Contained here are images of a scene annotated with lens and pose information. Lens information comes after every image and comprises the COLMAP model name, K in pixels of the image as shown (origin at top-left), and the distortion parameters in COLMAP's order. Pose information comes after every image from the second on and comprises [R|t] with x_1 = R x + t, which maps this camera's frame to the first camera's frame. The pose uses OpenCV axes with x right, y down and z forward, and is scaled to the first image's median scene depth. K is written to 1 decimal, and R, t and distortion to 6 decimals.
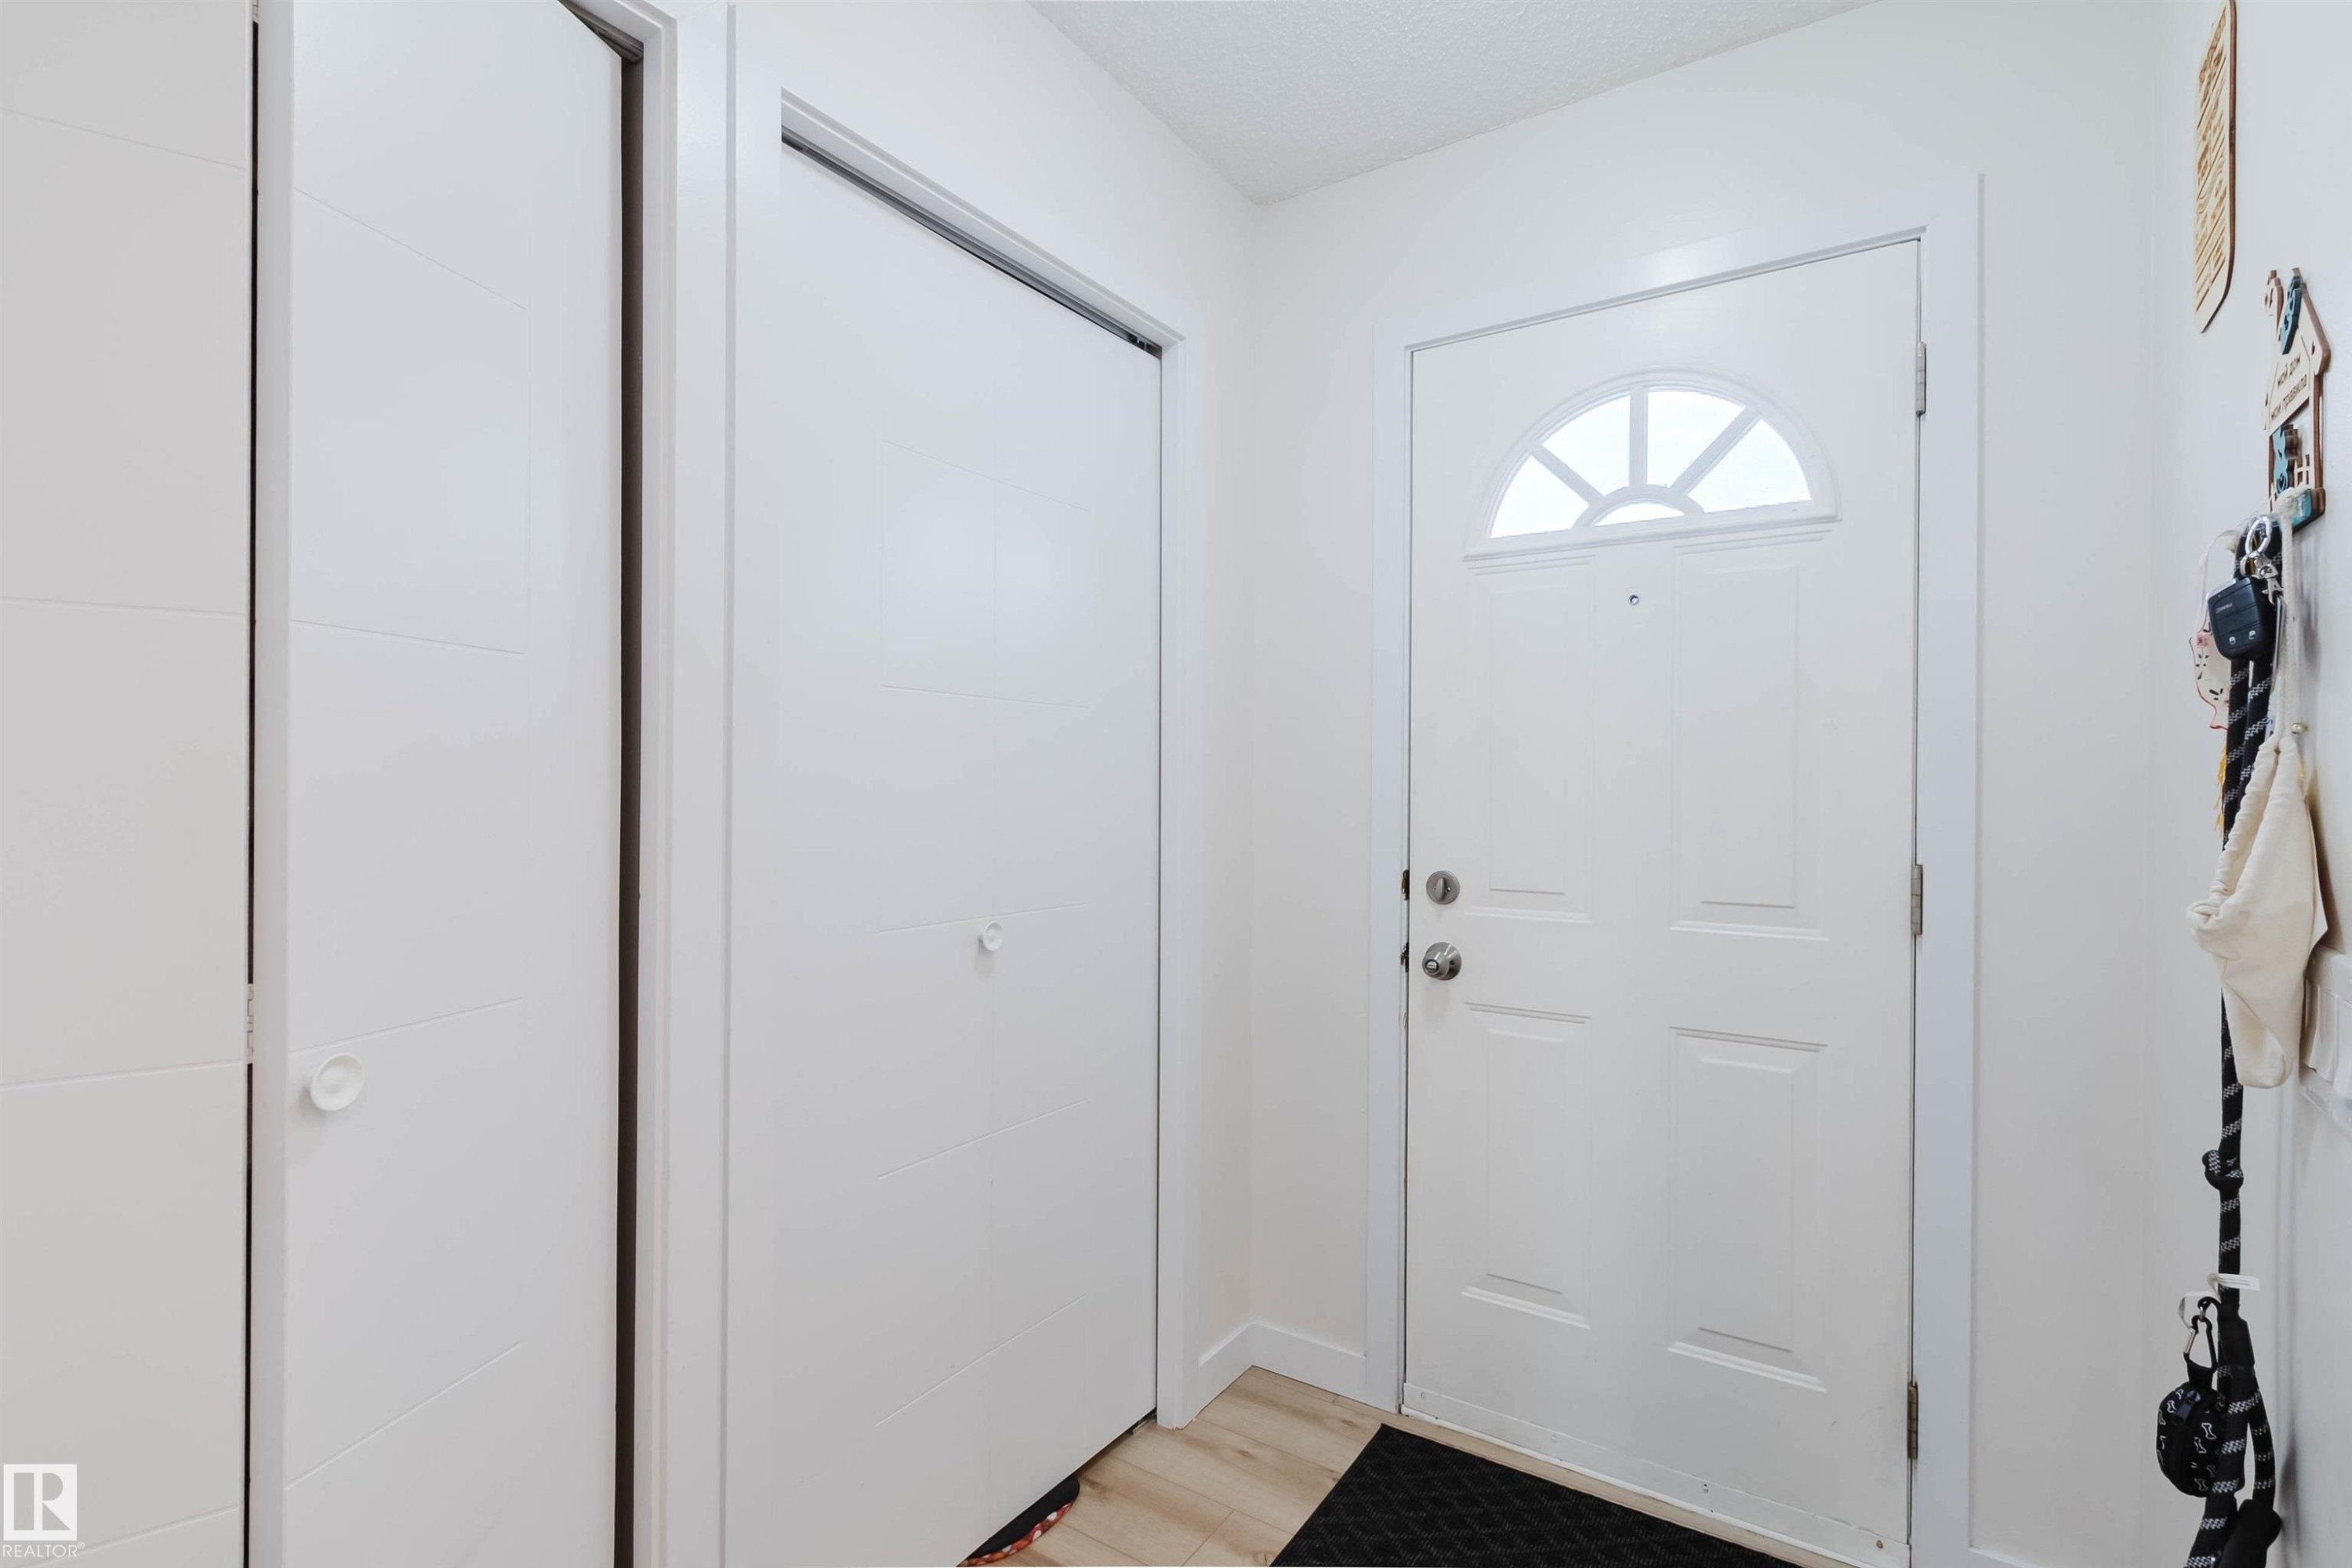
lens RADIAL K [[1097.5, 0, 1167.8], [0, 1097.5, 775.9], [0, 0, 1]] dist [0.002604, 0.001006]
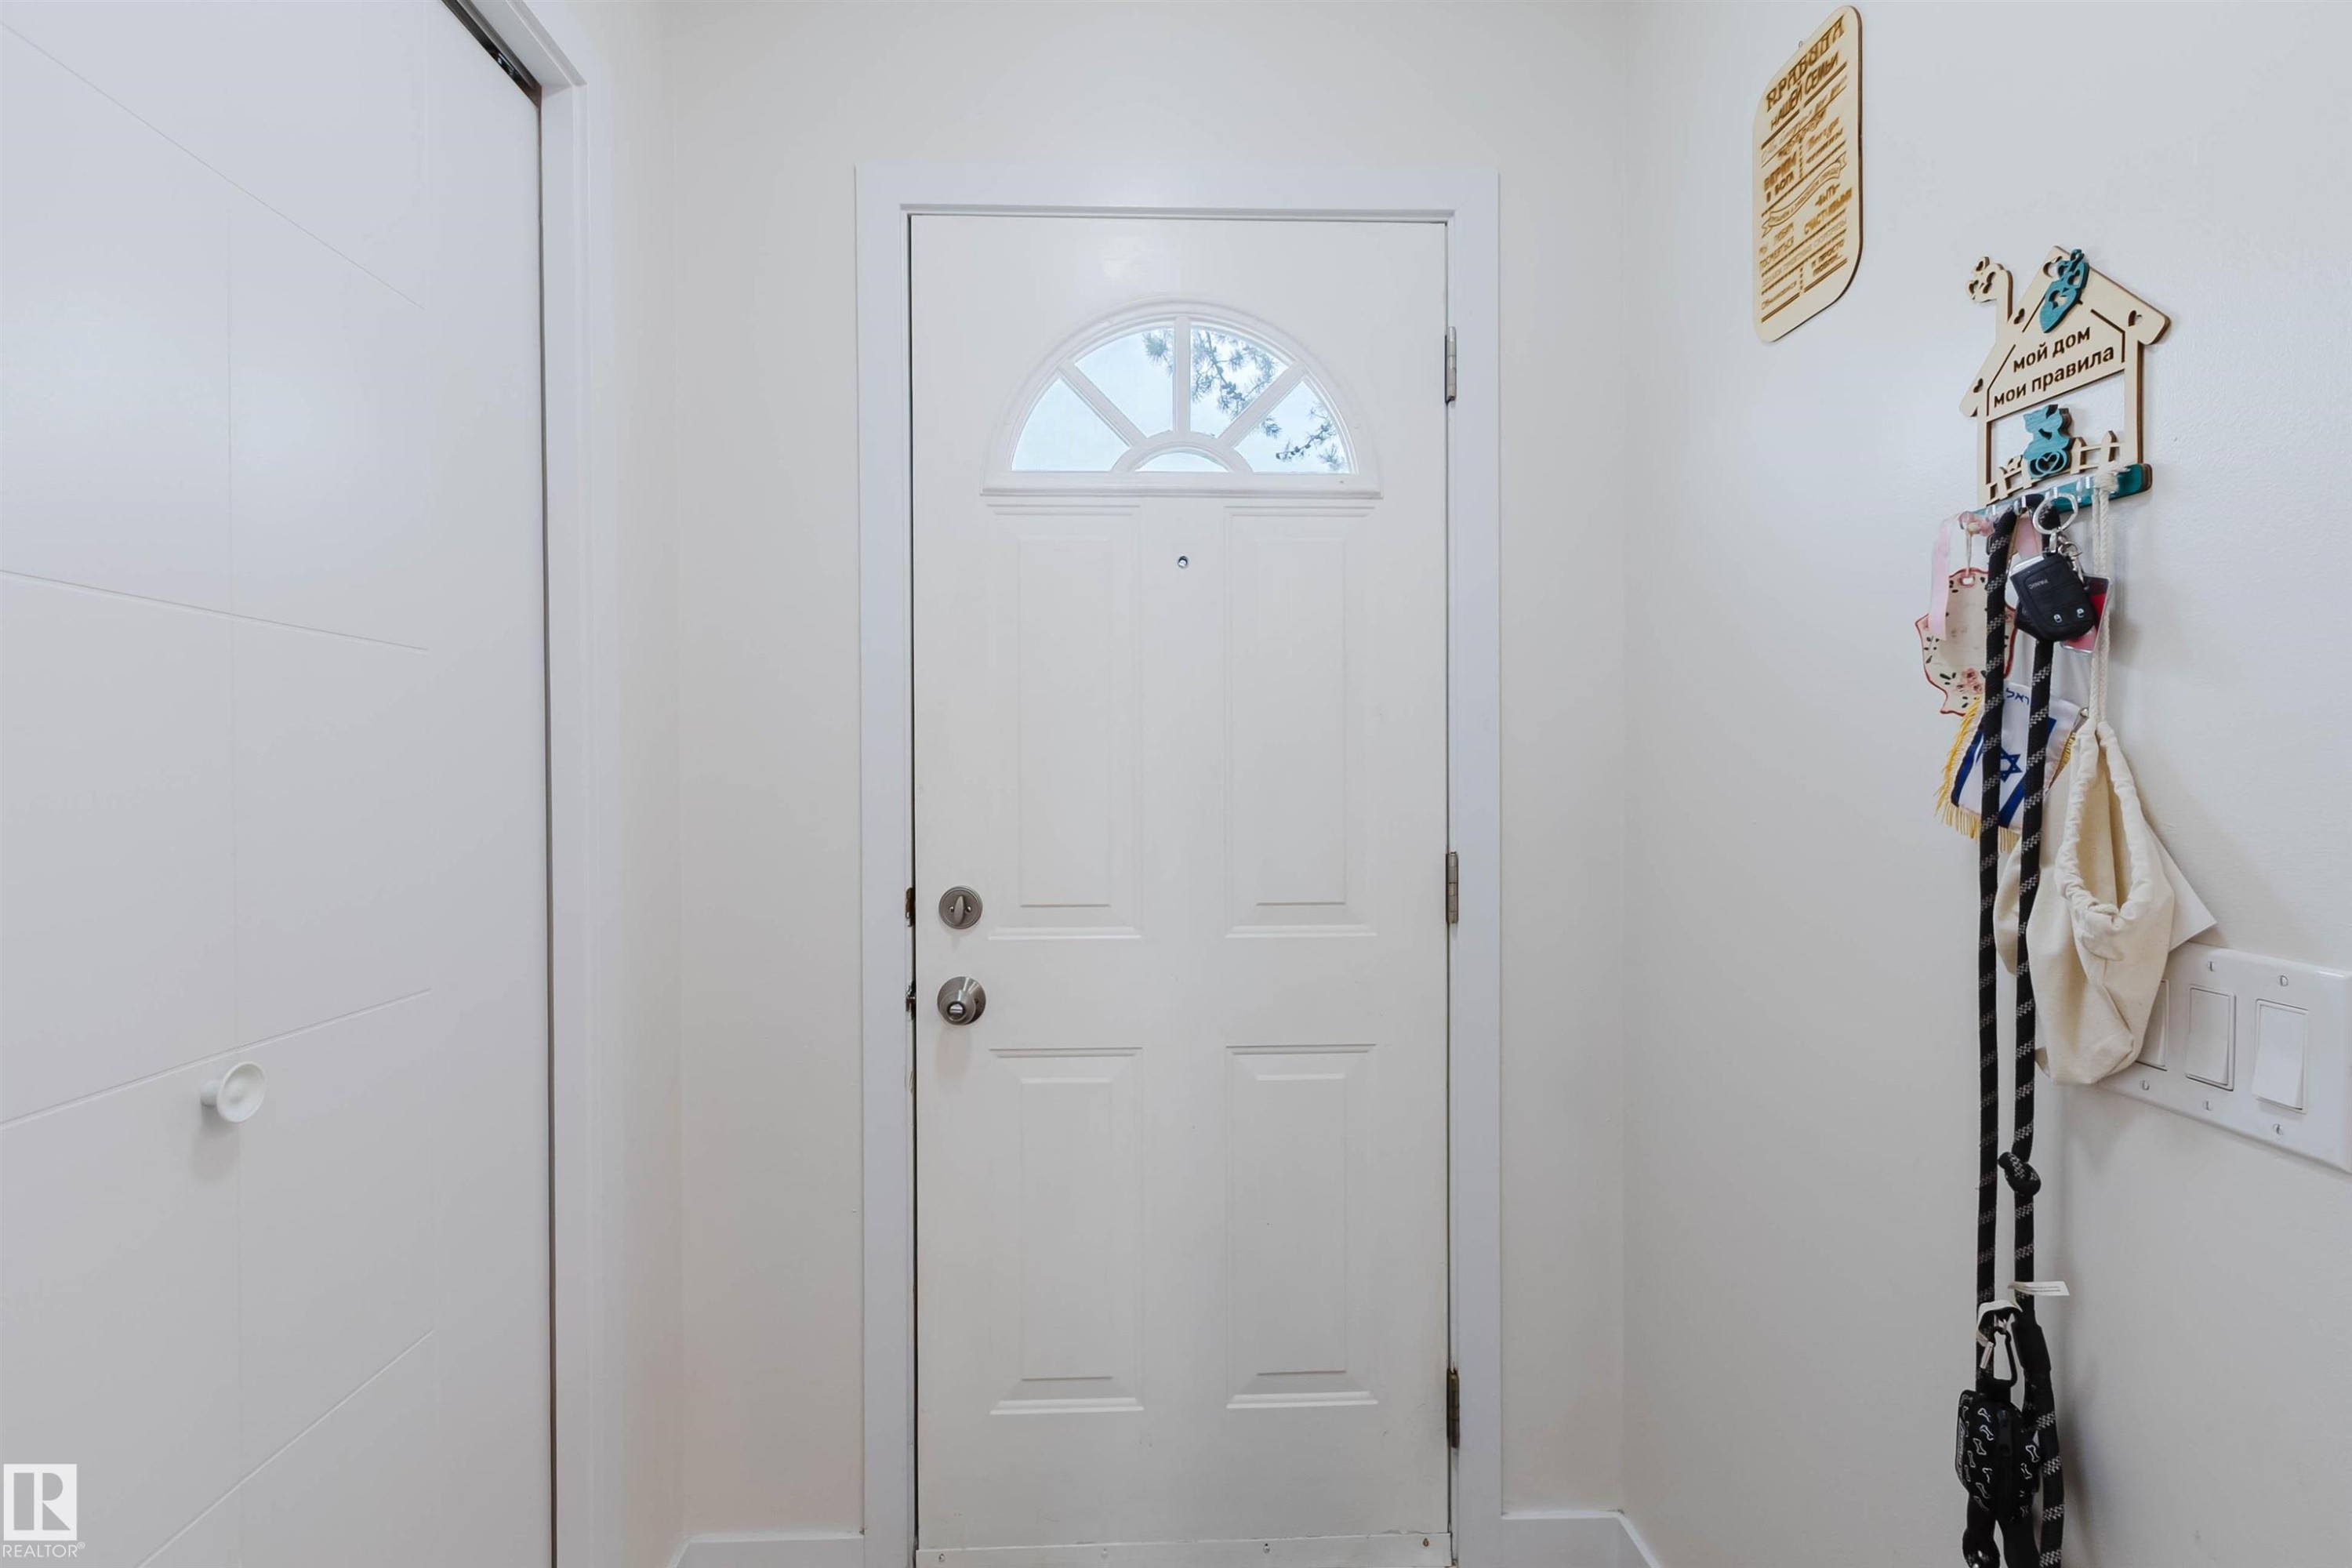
lens RADIAL K [[1097.5, 0, 1179.0], [0, 1097.5, 779.1], [0, 0, 1]] dist [0.002604, 0.001006]
pose [[0.813218, -0.012252, 0.581830, -0.088757], [0.004696, 0.999884, 0.014491, -0.001123], [-0.581940, -0.009053, 0.813181, 0.302305]]
